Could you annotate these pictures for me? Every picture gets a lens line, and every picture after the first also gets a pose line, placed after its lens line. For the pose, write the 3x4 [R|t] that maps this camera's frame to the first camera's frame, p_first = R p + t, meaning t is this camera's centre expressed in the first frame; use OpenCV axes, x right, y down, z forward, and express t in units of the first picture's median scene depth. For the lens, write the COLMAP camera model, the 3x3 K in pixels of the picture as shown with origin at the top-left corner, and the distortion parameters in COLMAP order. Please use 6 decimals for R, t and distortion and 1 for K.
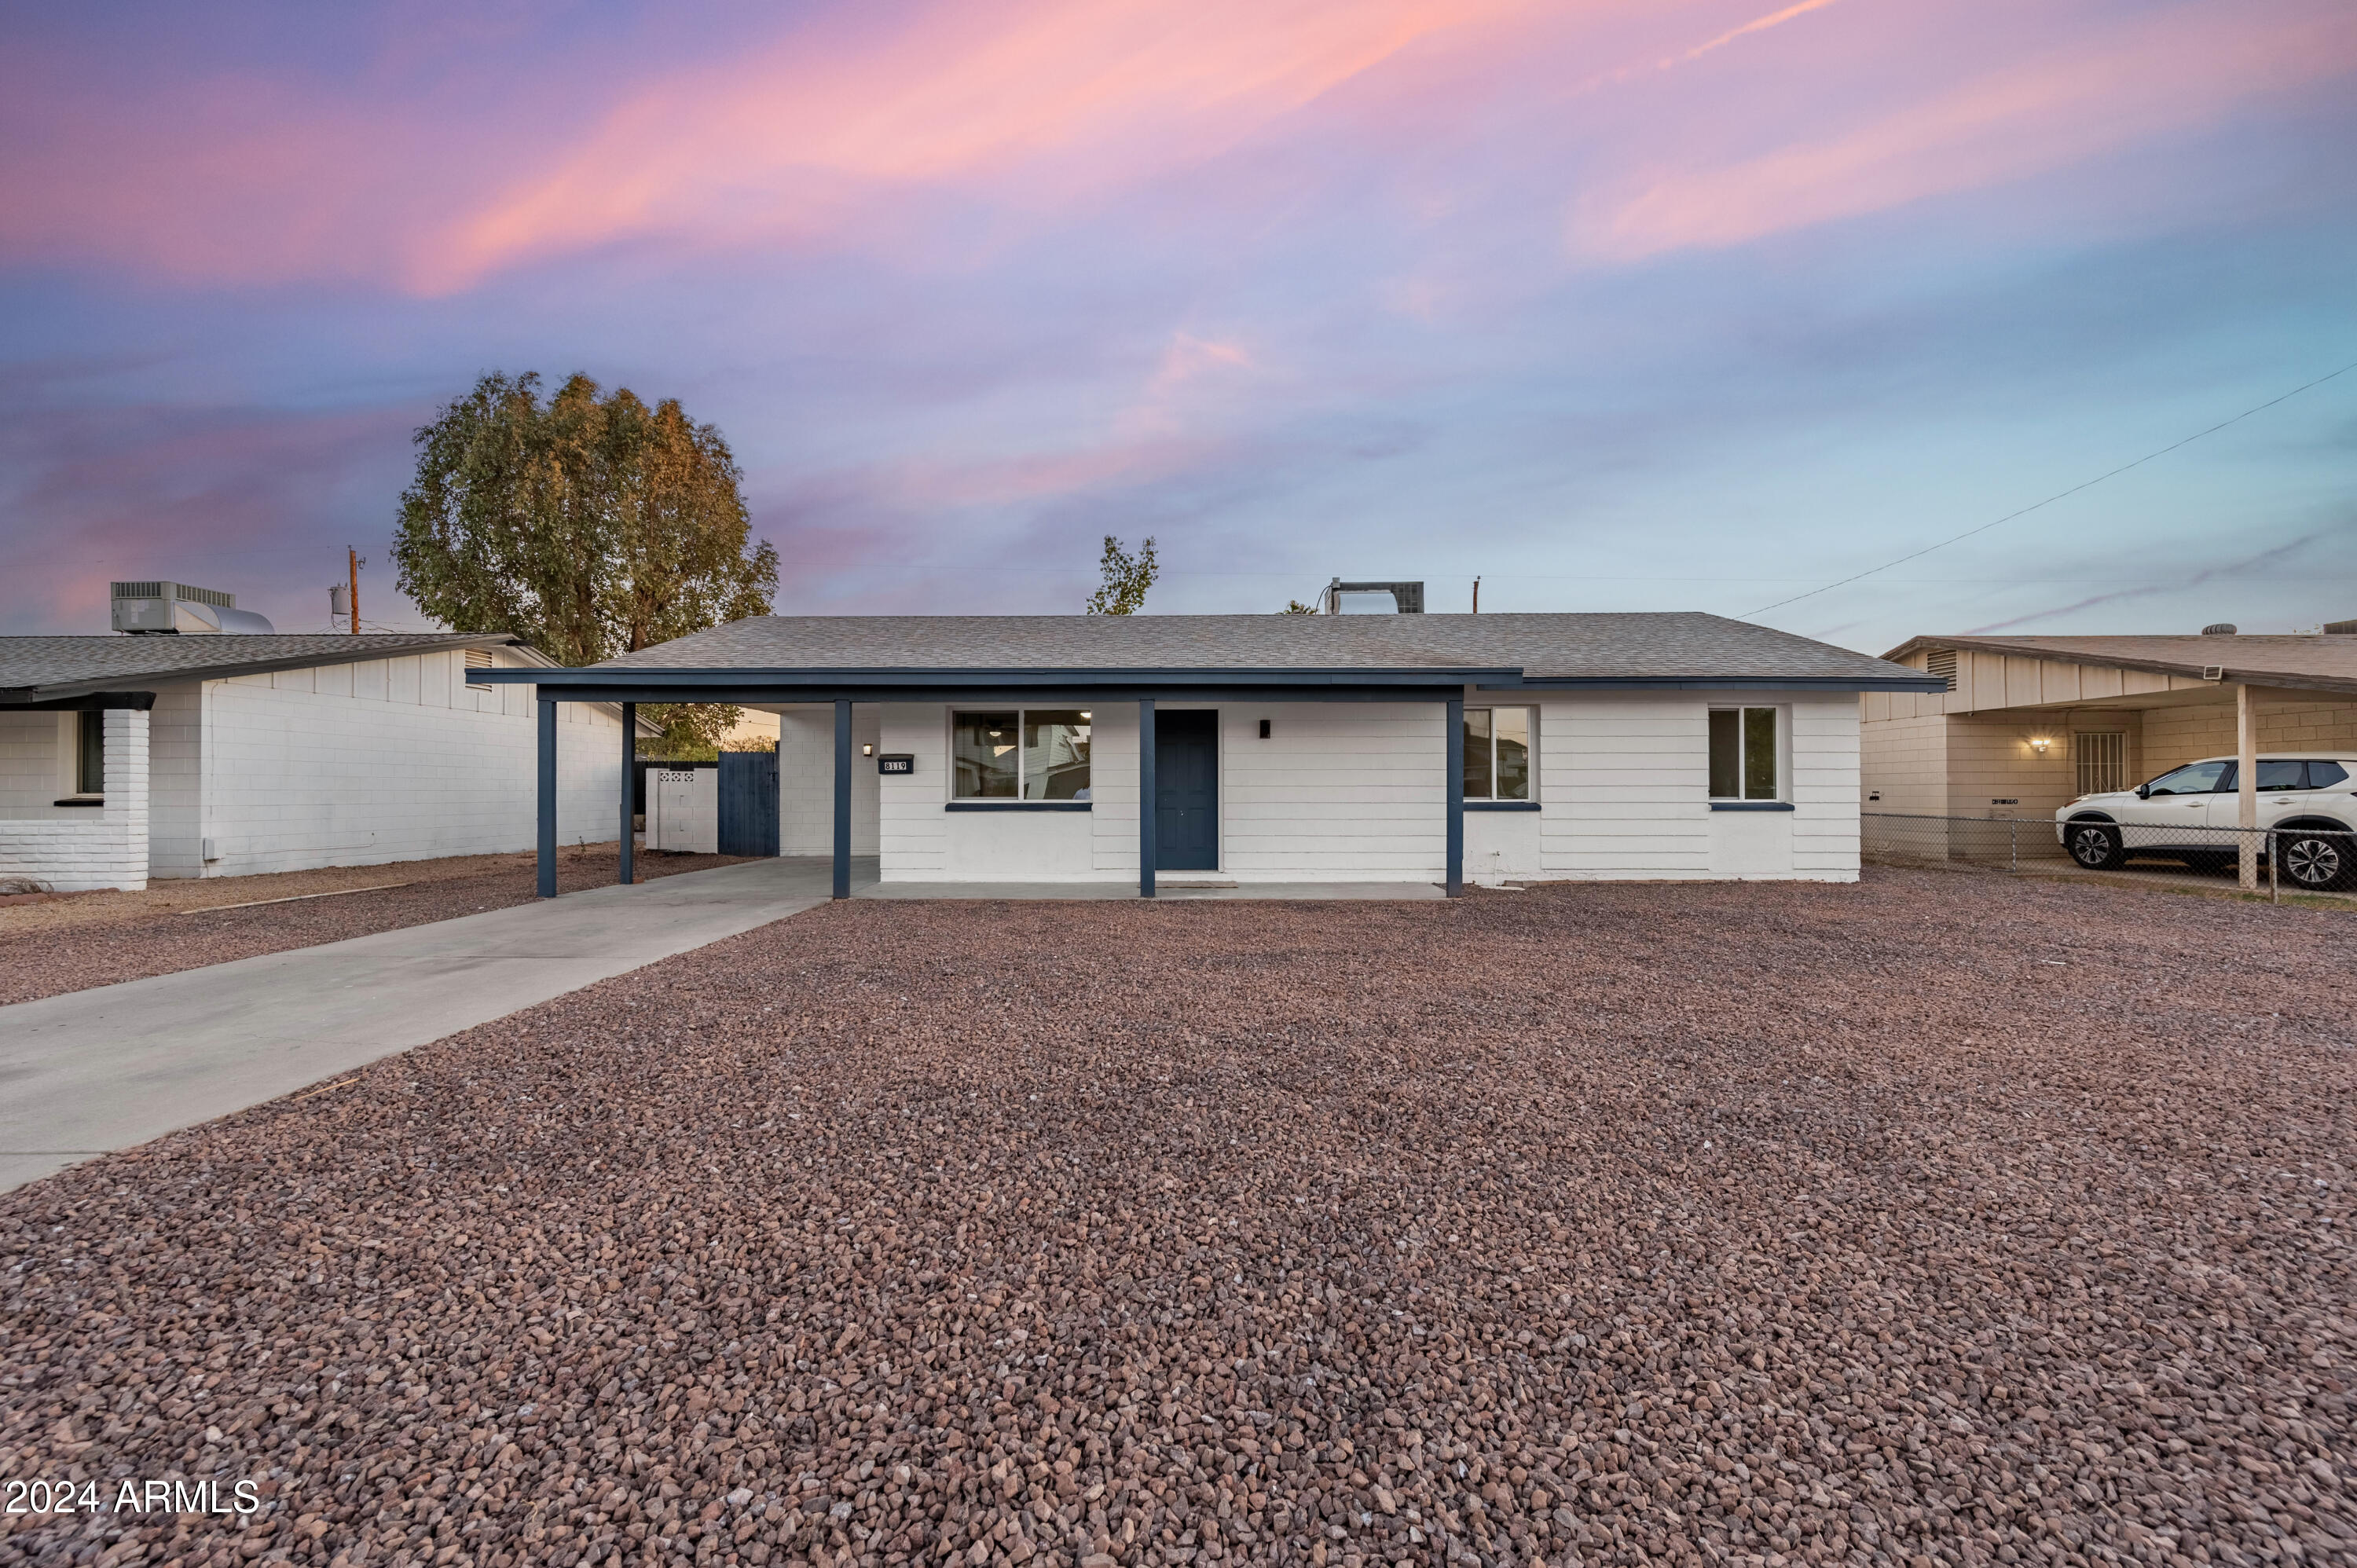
lens RADIAL K [[939.0, 0, 1139.0], [0, 939.0, 796.9], [0, 0, 1]] dist [0.001209, 0.000142]
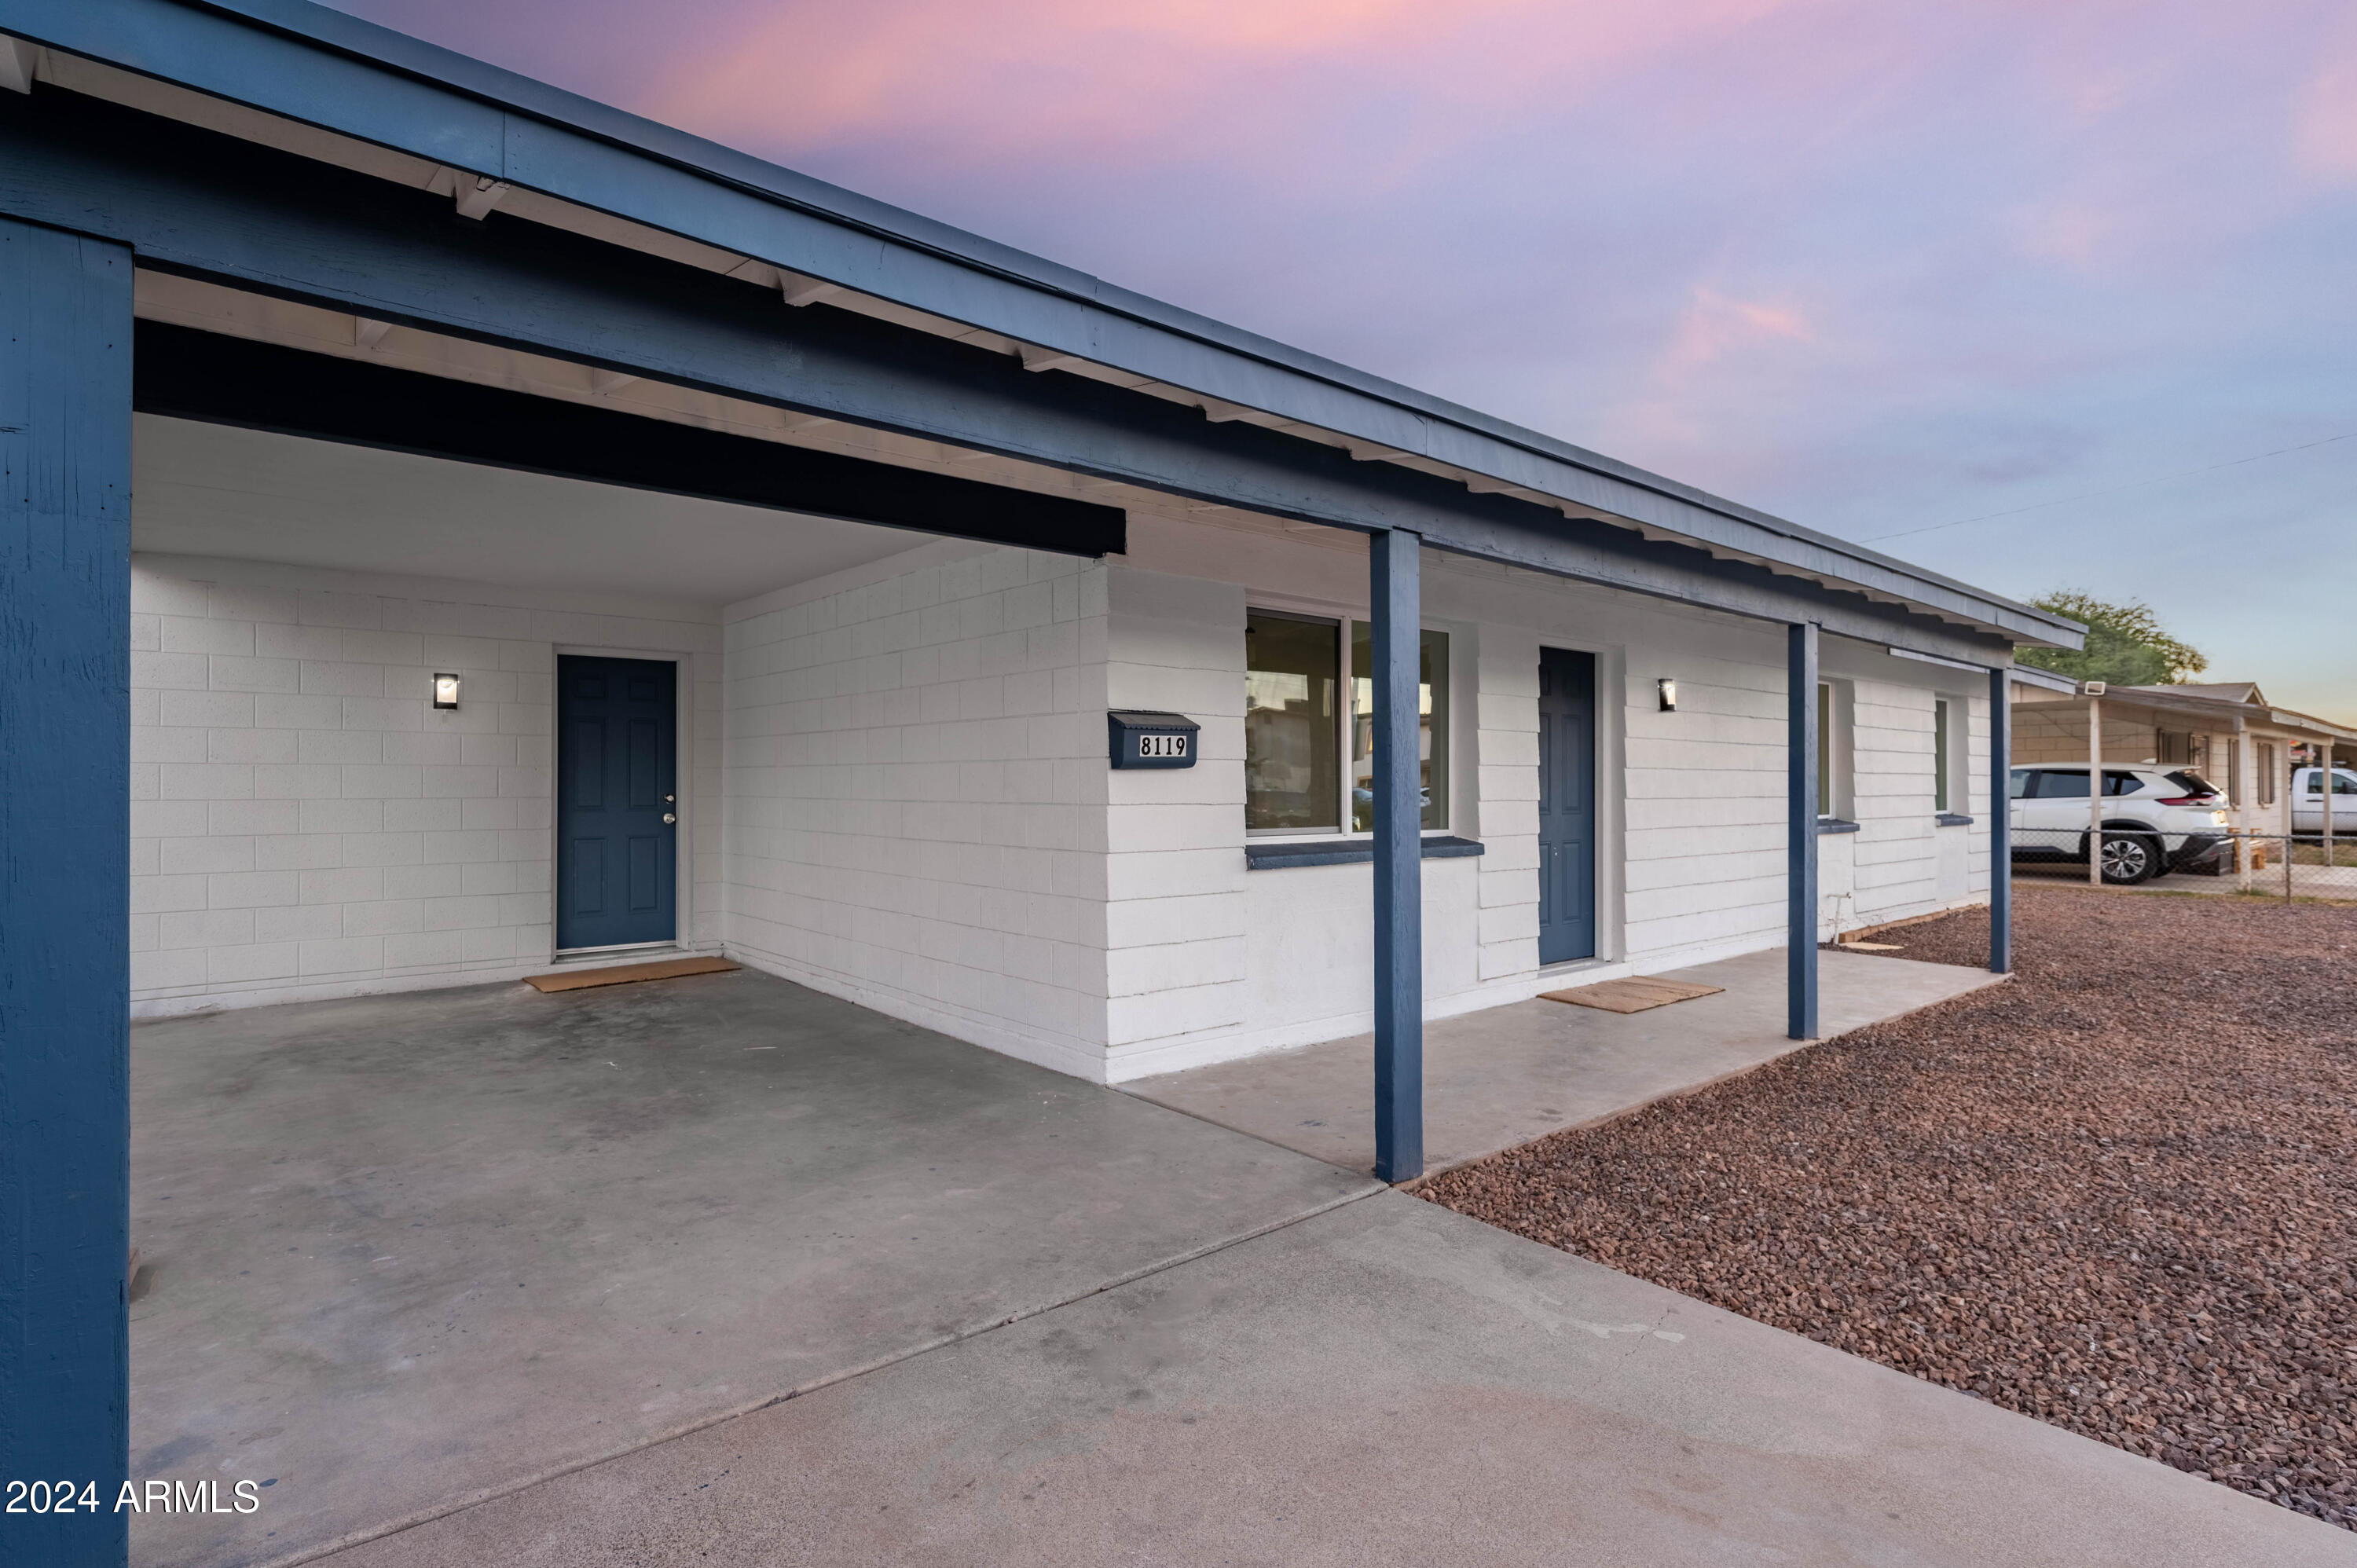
lens RADIAL K [[1203.8, 0, 1178.5], [0, 1203.8, 784.0], [0, 0, 1]] dist [0.000857, -0.000044]
pose [[0.742755, 0.002037, 0.669560, -0.550005], [0.000234, 0.999995, -0.003303, -0.017175], [-0.669563, 0.002610, 0.742751, 0.662250]]
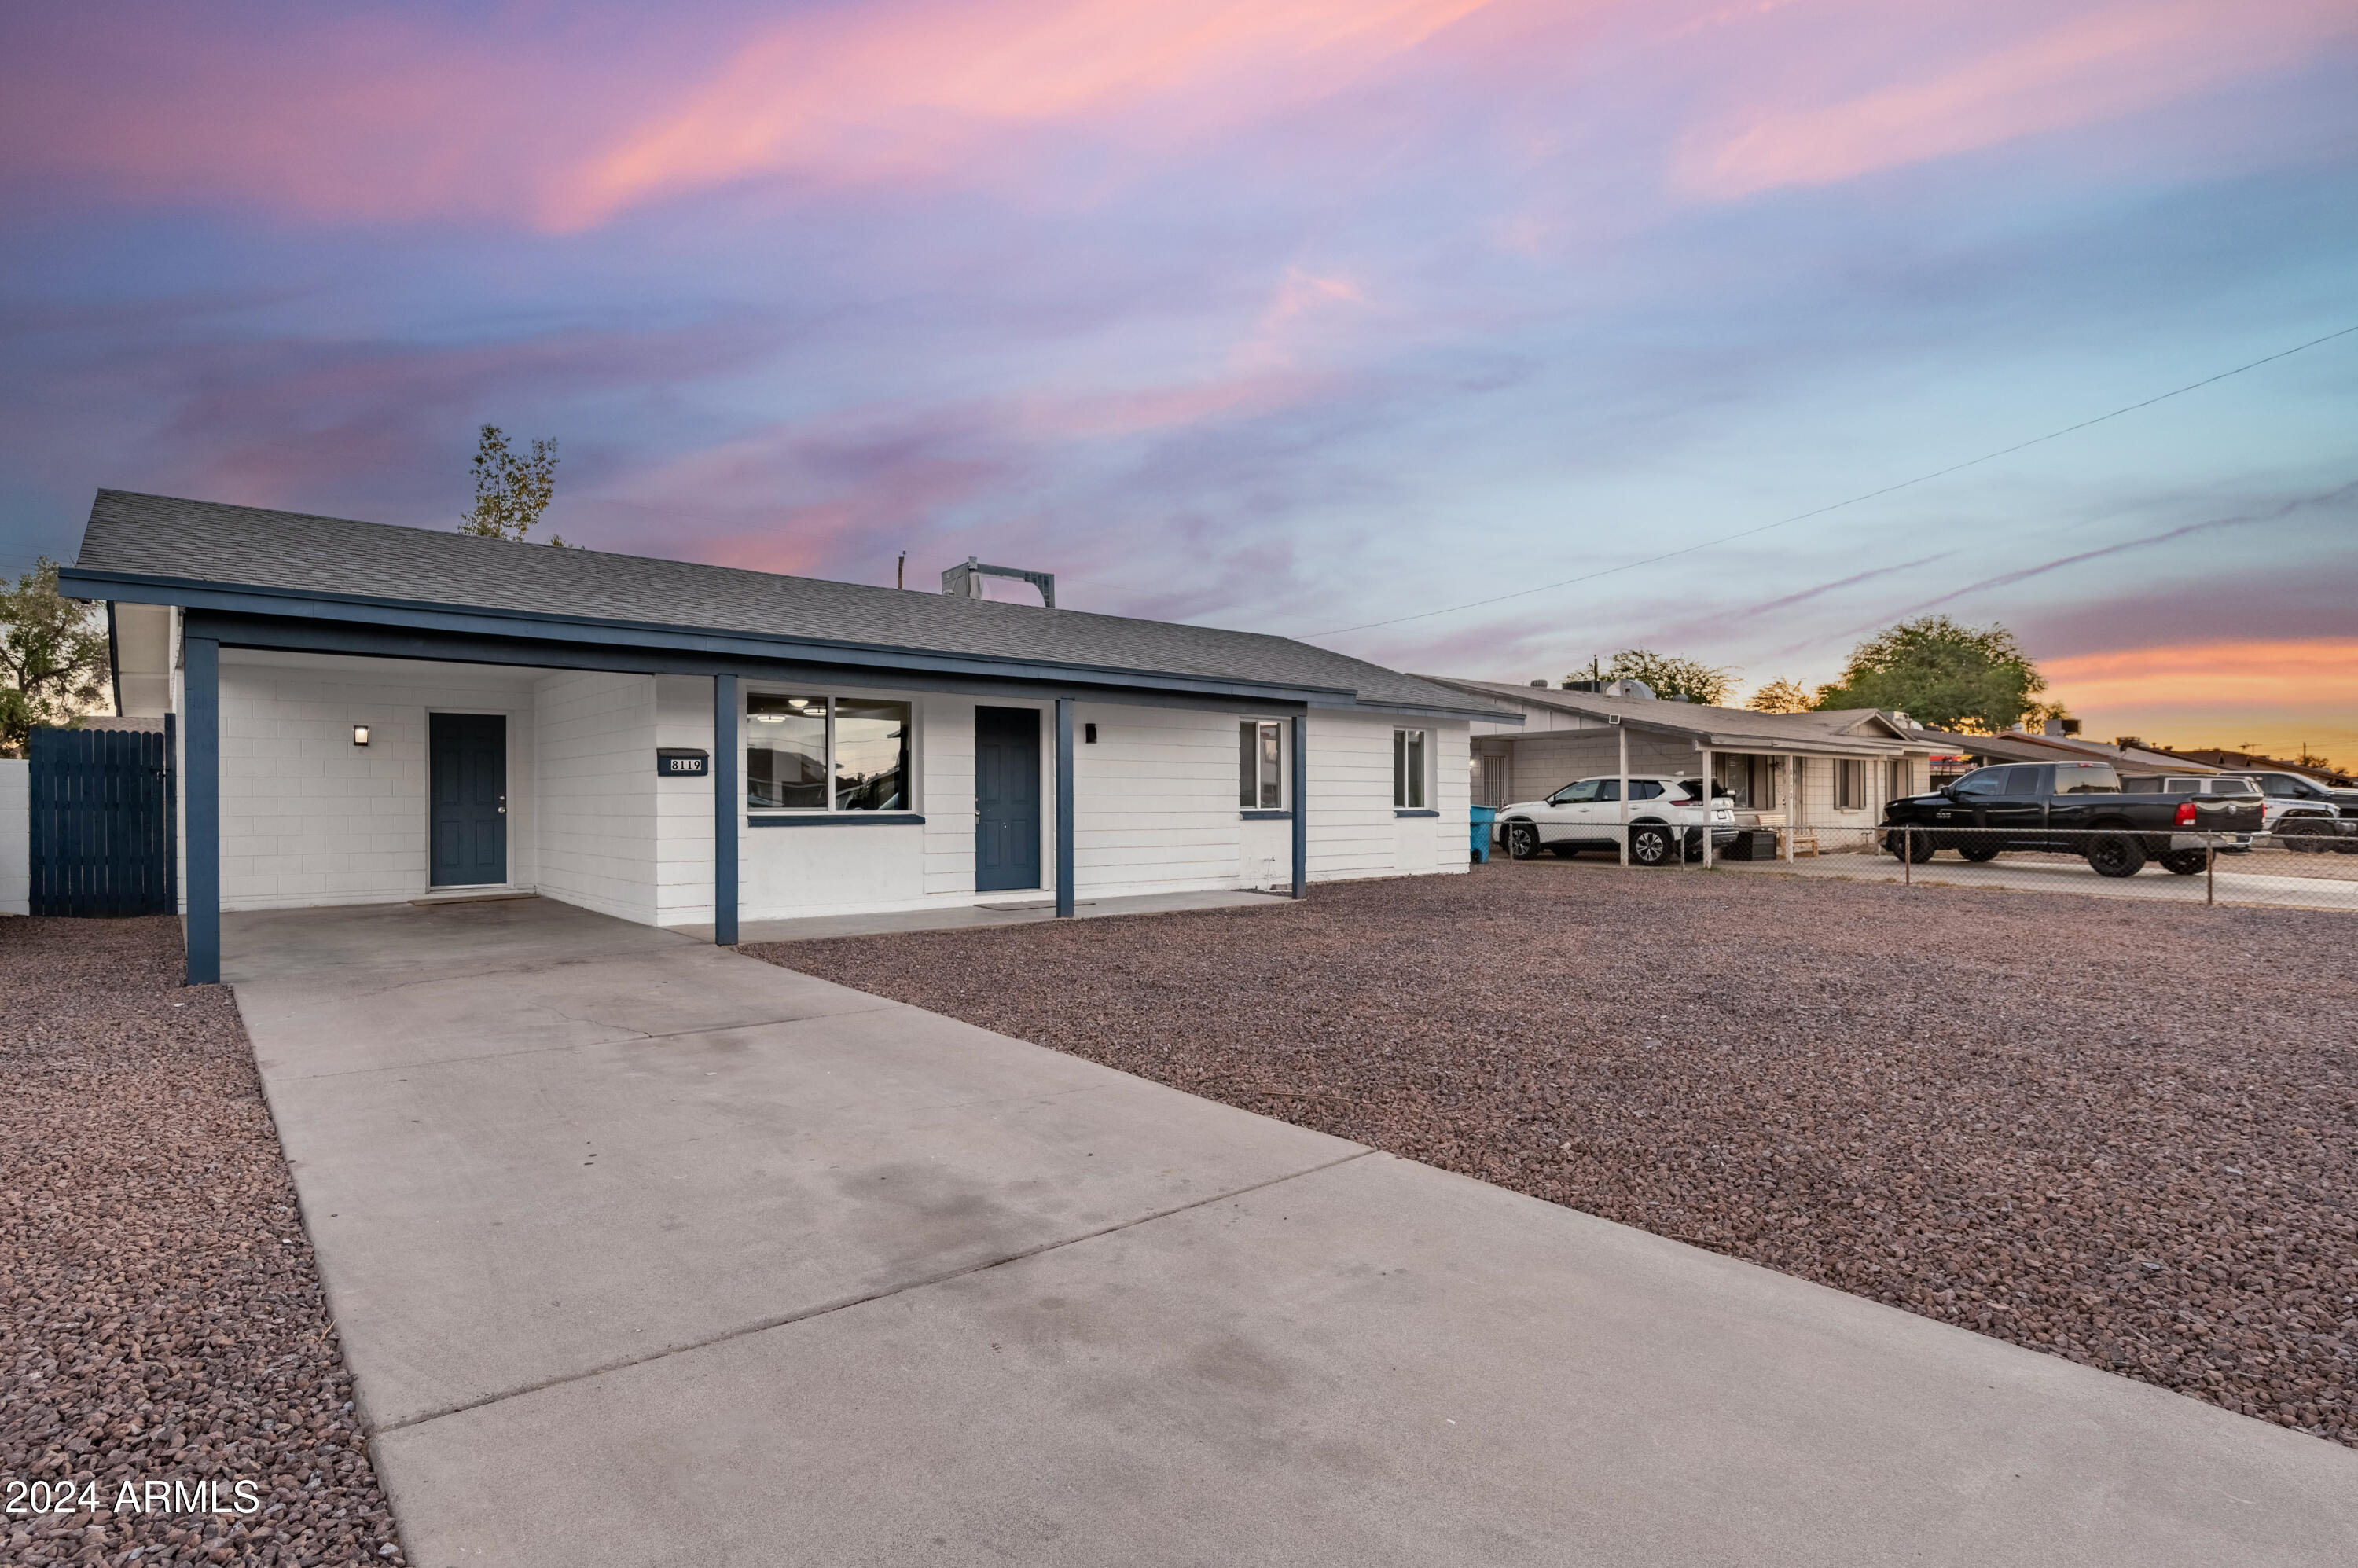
lens RADIAL K [[1204.3, 0, 1179.0], [0, 1204.3, 784.0], [0, 0, 1]] dist [0.000857, -0.000044]
pose [[0.744989, 0.009568, 0.667008, -0.590994], [0.004389, 0.999805, -0.019244, 0.001197], [-0.667062, 0.017264, 0.744802, 0.058973]]
